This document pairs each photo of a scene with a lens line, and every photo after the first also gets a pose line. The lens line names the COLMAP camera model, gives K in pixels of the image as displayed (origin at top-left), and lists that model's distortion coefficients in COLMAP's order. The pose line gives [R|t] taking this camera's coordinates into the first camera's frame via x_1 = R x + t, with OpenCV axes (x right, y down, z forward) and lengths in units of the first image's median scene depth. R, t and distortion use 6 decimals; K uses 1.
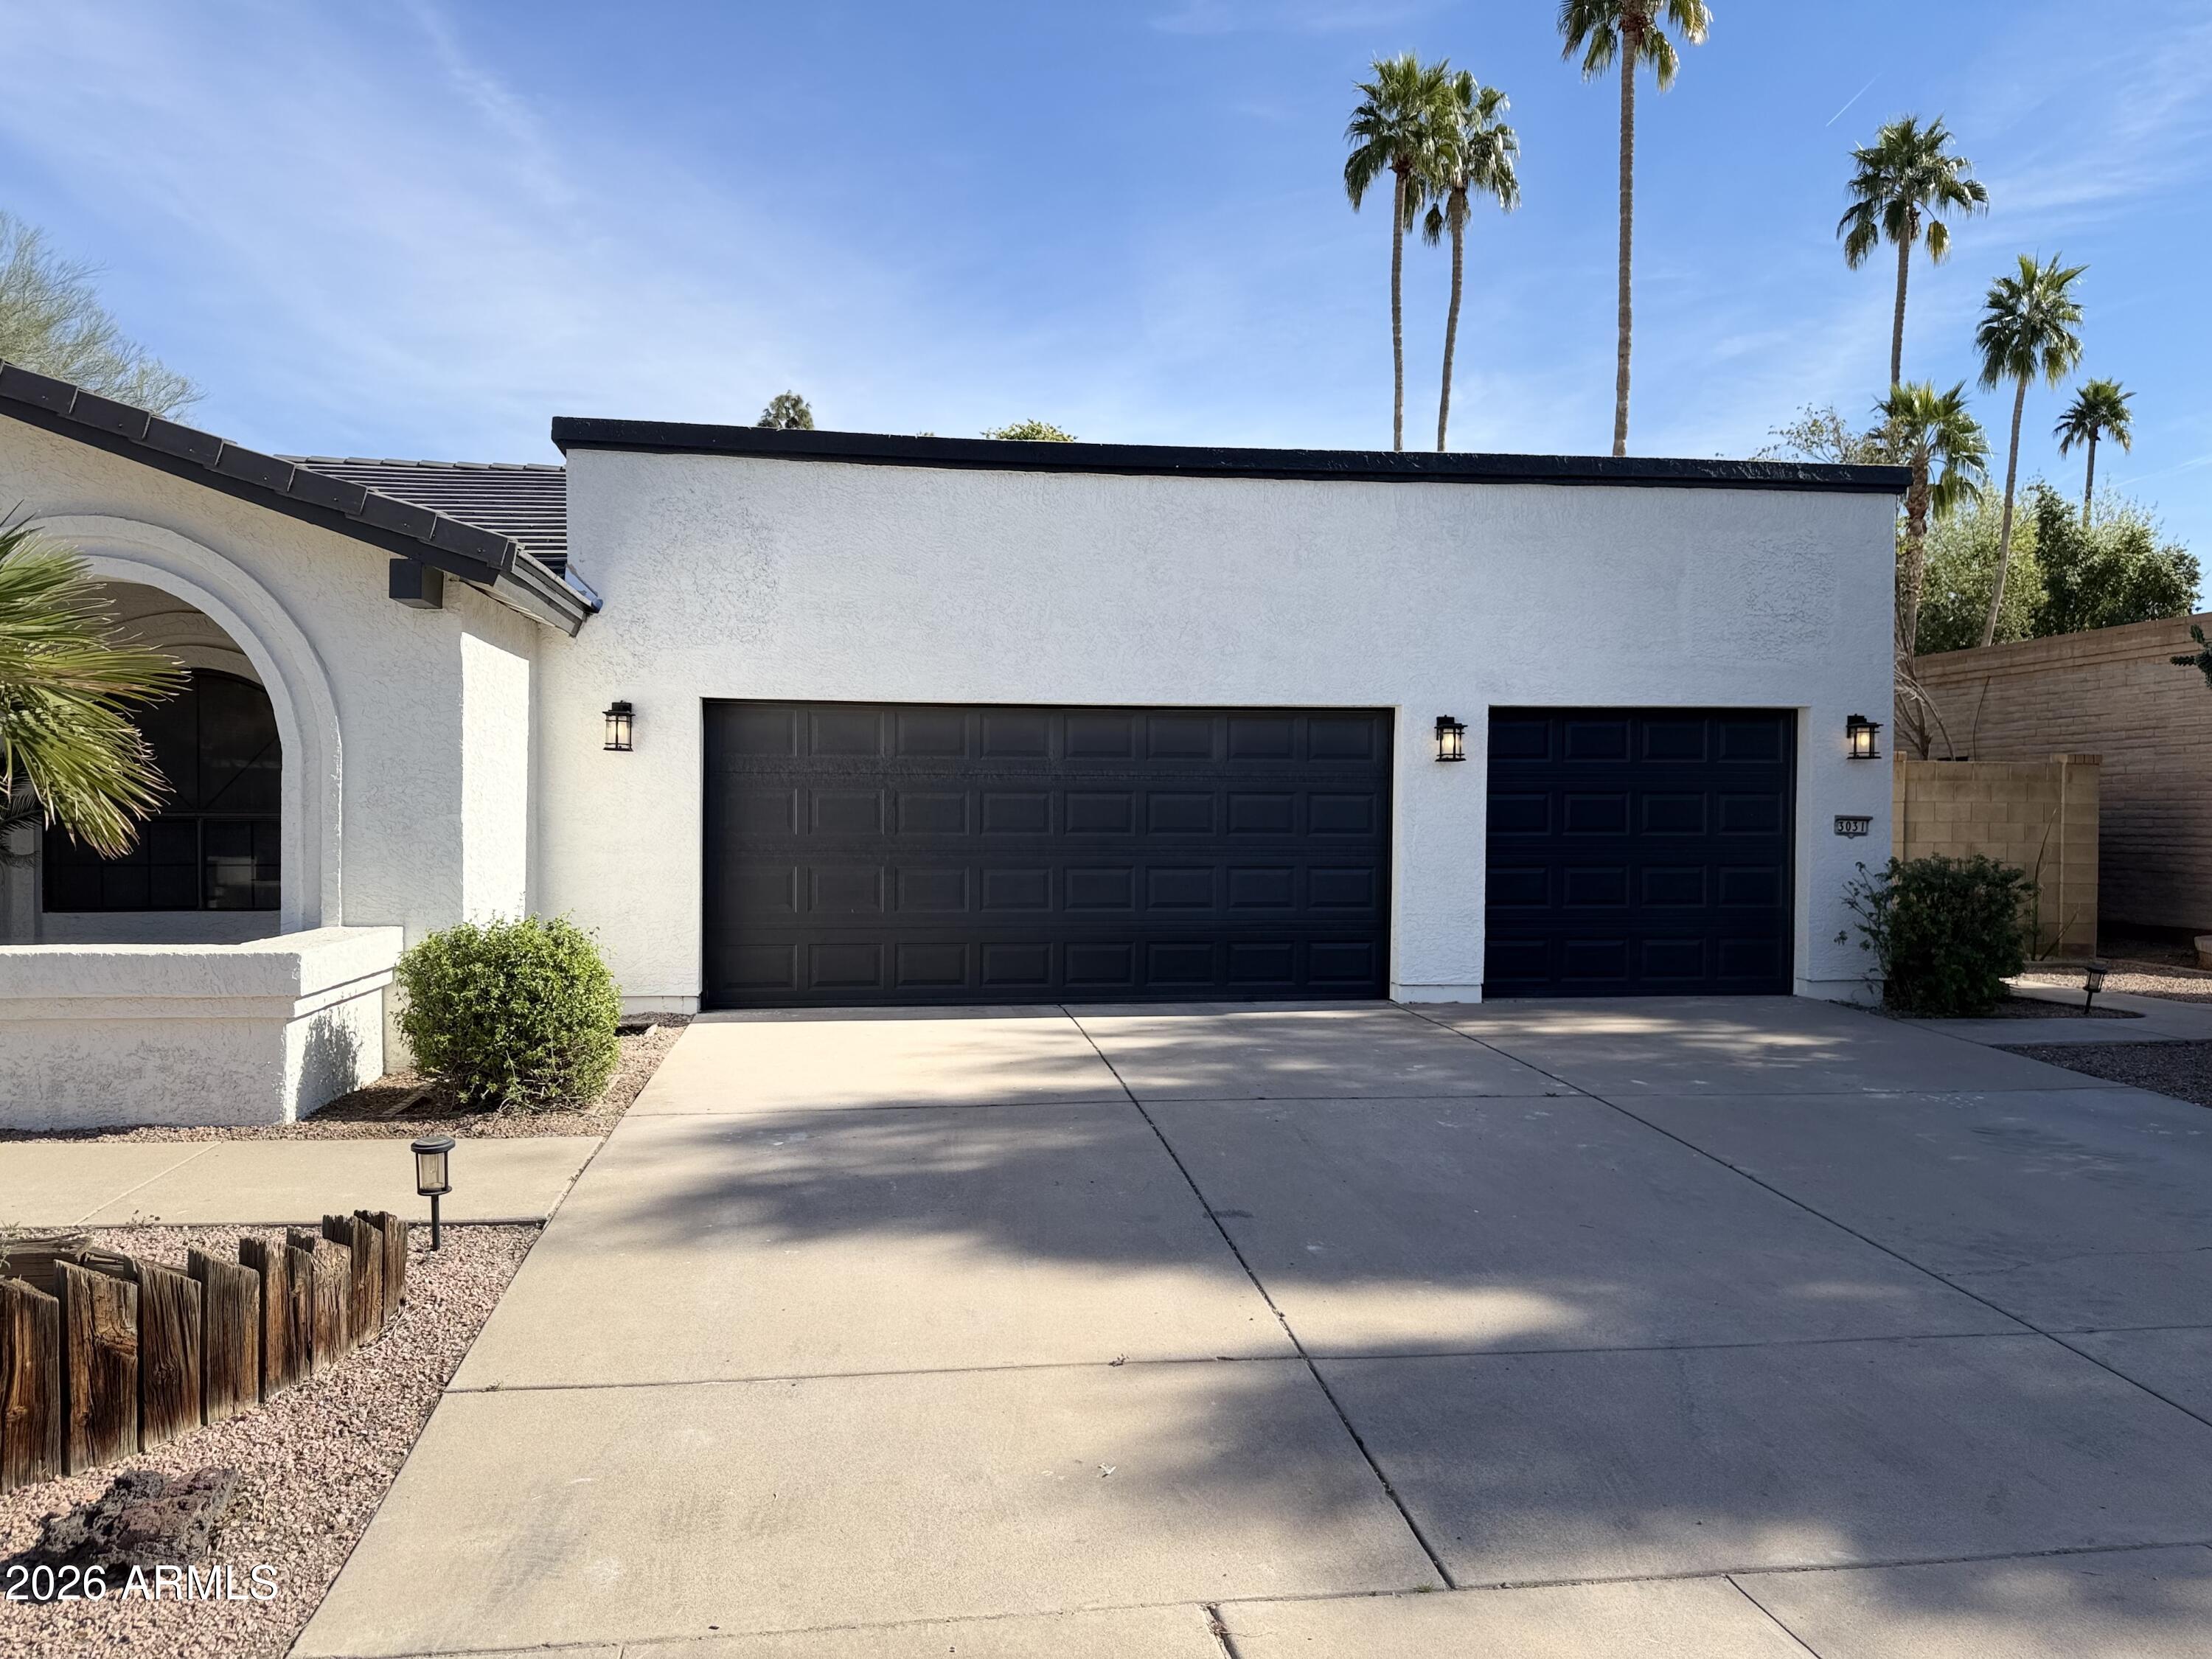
lens RADIAL K [[1543.4, 0, 1106.0], [0, 1543.4, 829.5], [0, 0, 1]] dist [0.036945, -0.039692]
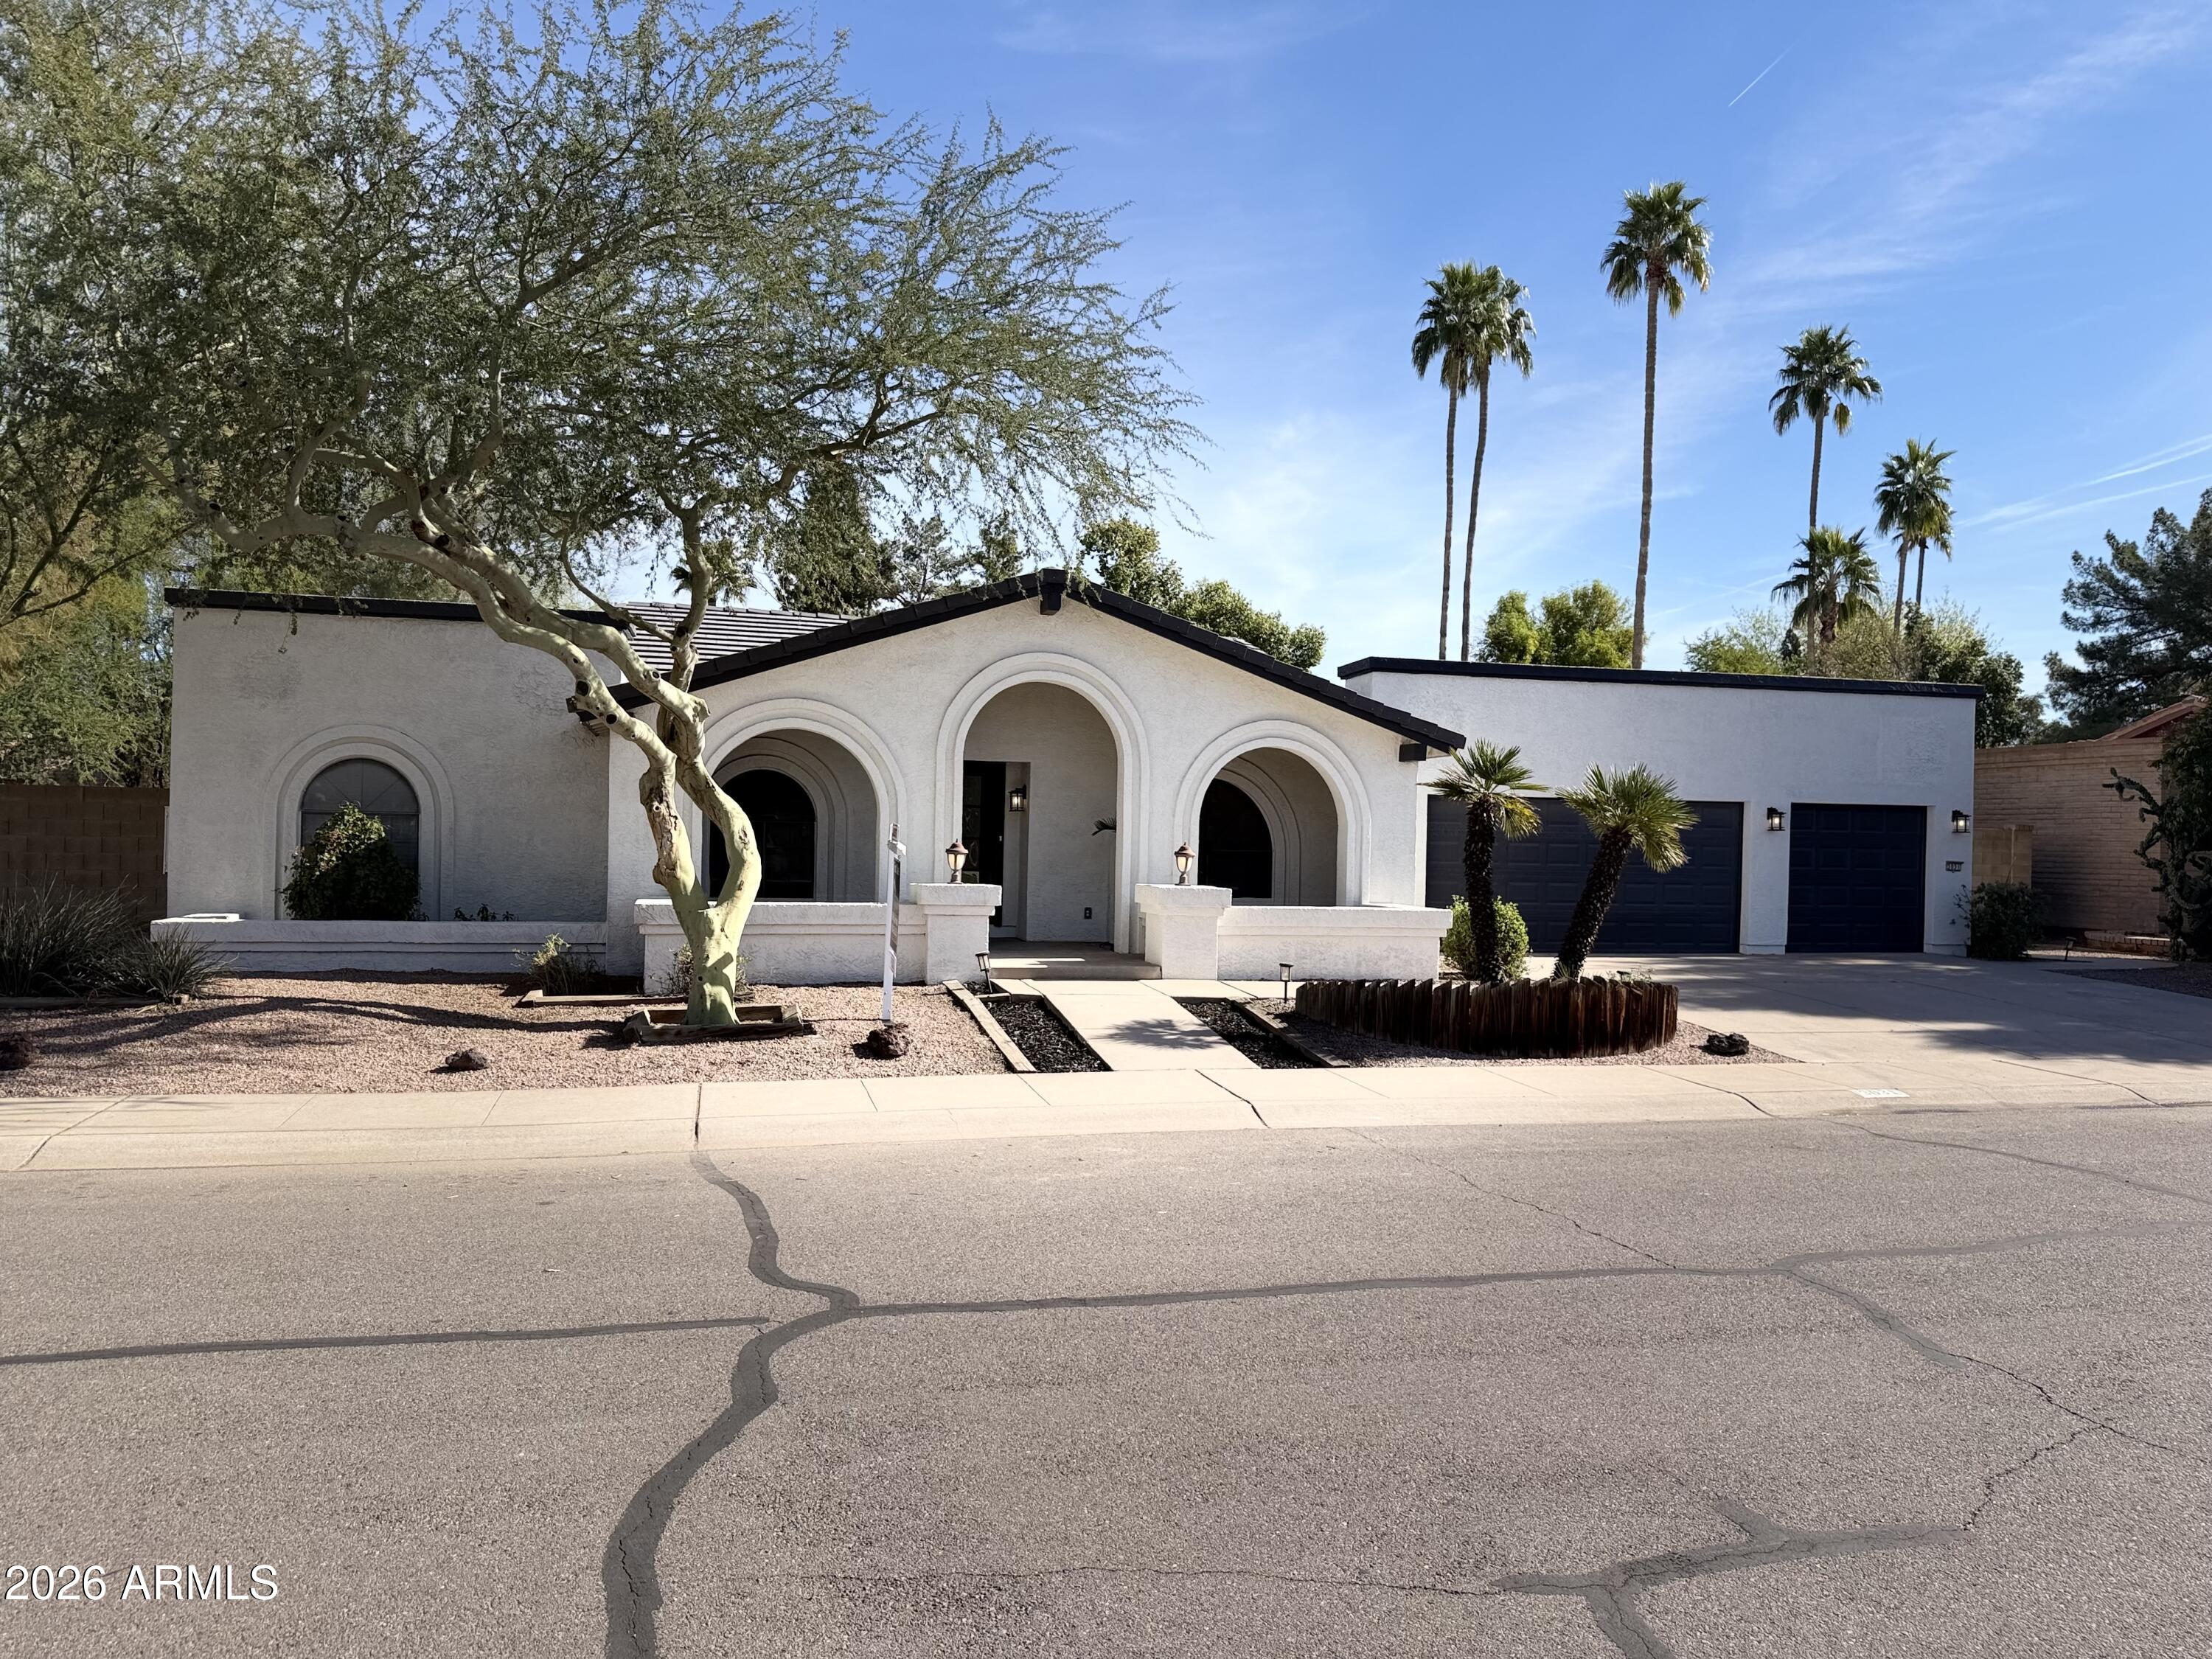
lens RADIAL K [[1543.4, 0, 1106.0], [0, 1543.4, 829.5], [0, 0, 1]] dist [0.036945, -0.039692]
pose [[0.993526, 0.018100, 0.112157, -0.242304], [-0.016744, 0.999775, -0.013022, -0.001616], [-0.112368, 0.011059, 0.993605, -0.251227]]
